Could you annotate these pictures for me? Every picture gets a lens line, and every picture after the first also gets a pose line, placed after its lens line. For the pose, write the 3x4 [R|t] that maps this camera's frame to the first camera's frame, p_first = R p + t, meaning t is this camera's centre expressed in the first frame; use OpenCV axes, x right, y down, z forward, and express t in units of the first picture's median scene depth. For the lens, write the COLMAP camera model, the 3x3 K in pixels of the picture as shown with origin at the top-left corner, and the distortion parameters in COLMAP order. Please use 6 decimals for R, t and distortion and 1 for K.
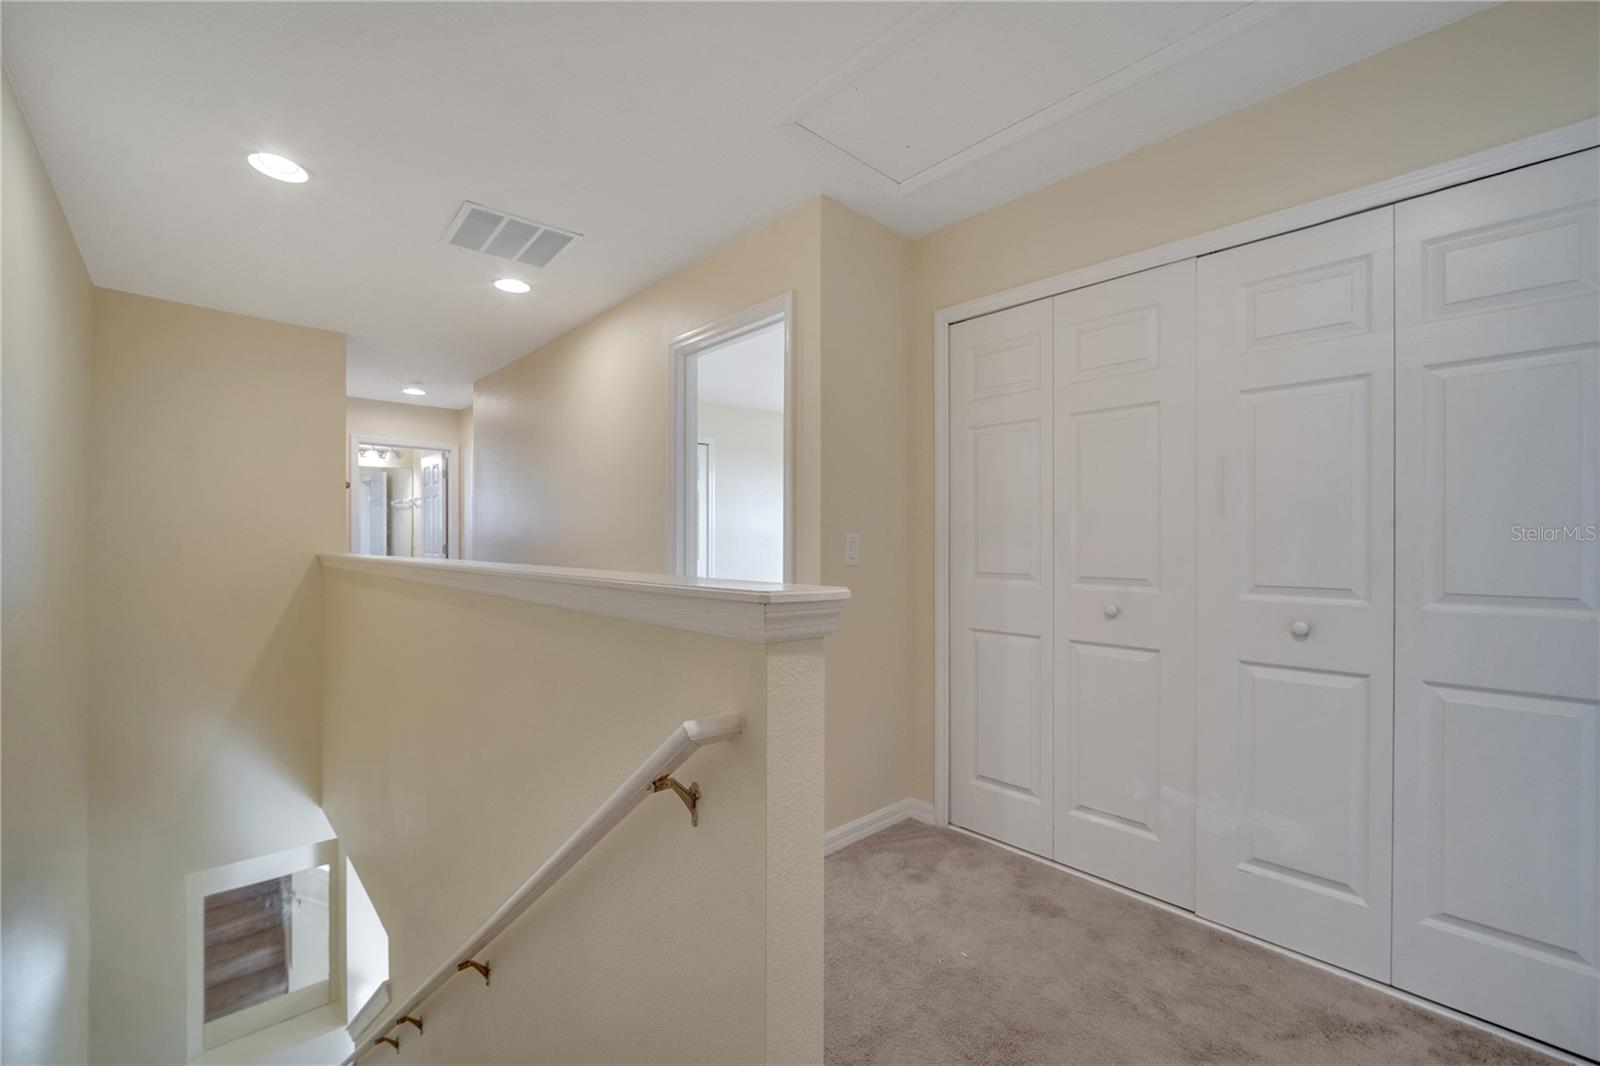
lens RADIAL K [[680.9, 0, 797.4], [0, 680.9, 531.9], [0, 0, 1]] dist [-0.001031, -0.000353]
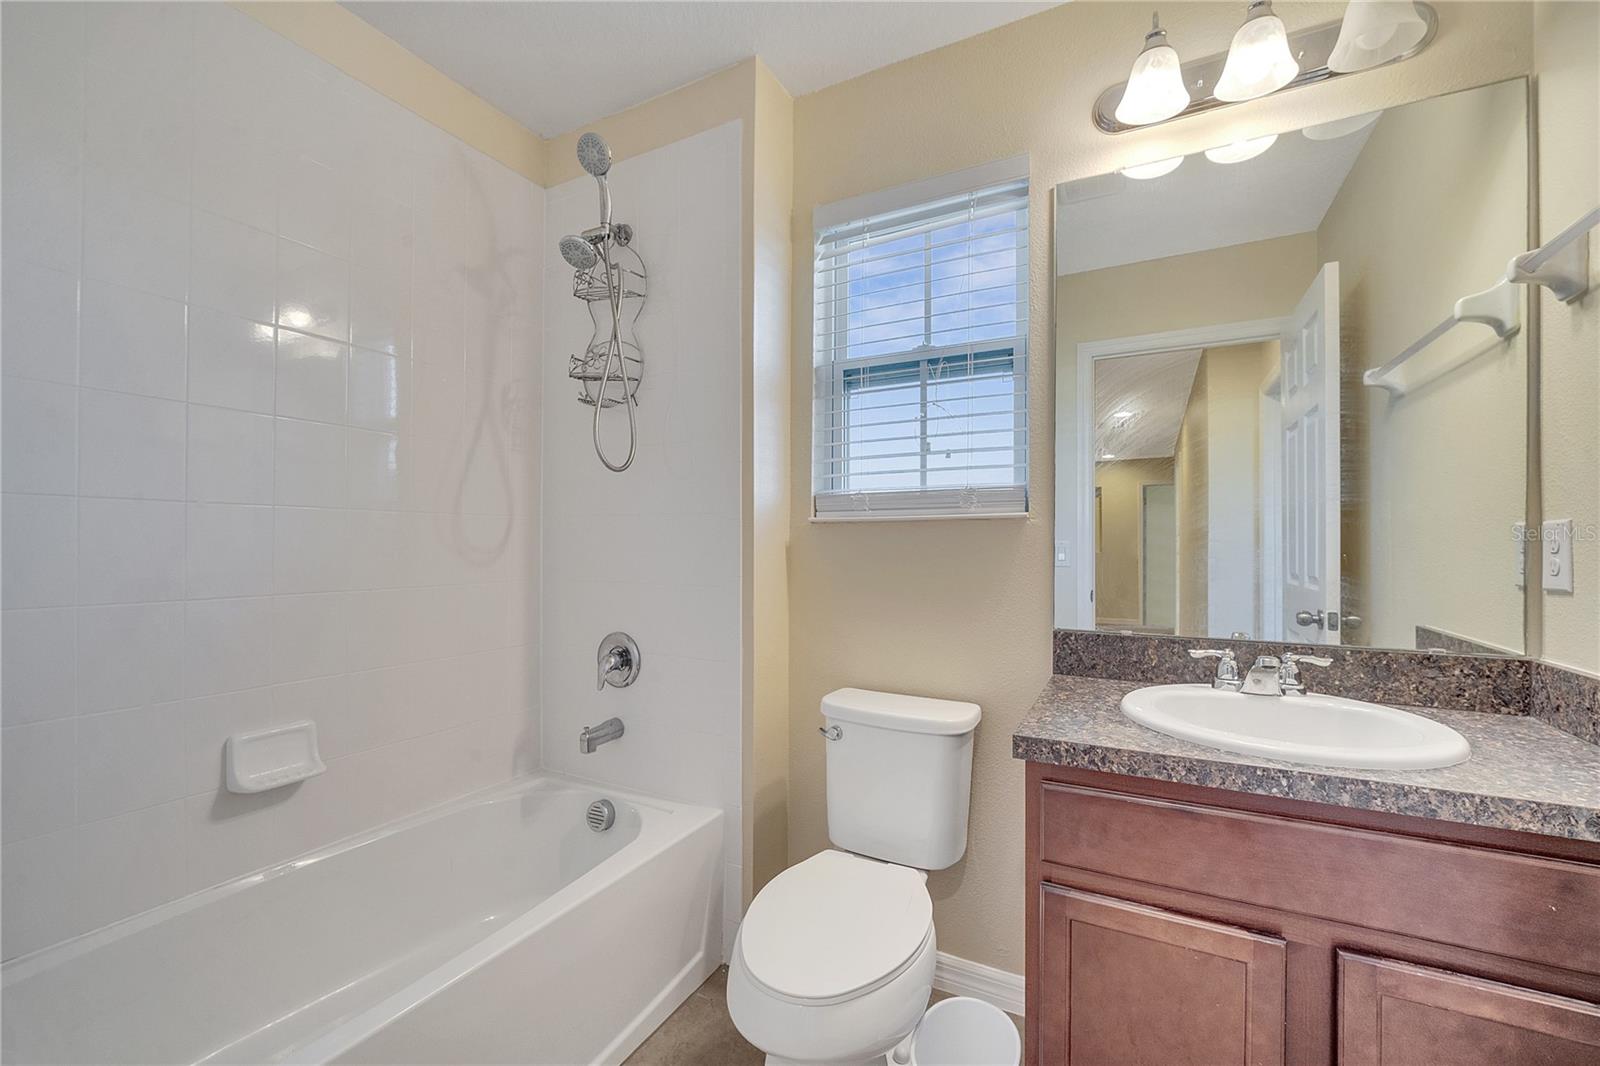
lens RADIAL K [[652.3, 0, 792.6], [0, 652.3, 543.2], [0, 0, 1]] dist [-0.000890, -0.000237]
pose [[0.330277, 0.002867, -0.943880, -0.448539], [0.004568, 0.999979, 0.004636, 0.010565], [0.943873, -0.005843, 0.330257, 0.738840]]
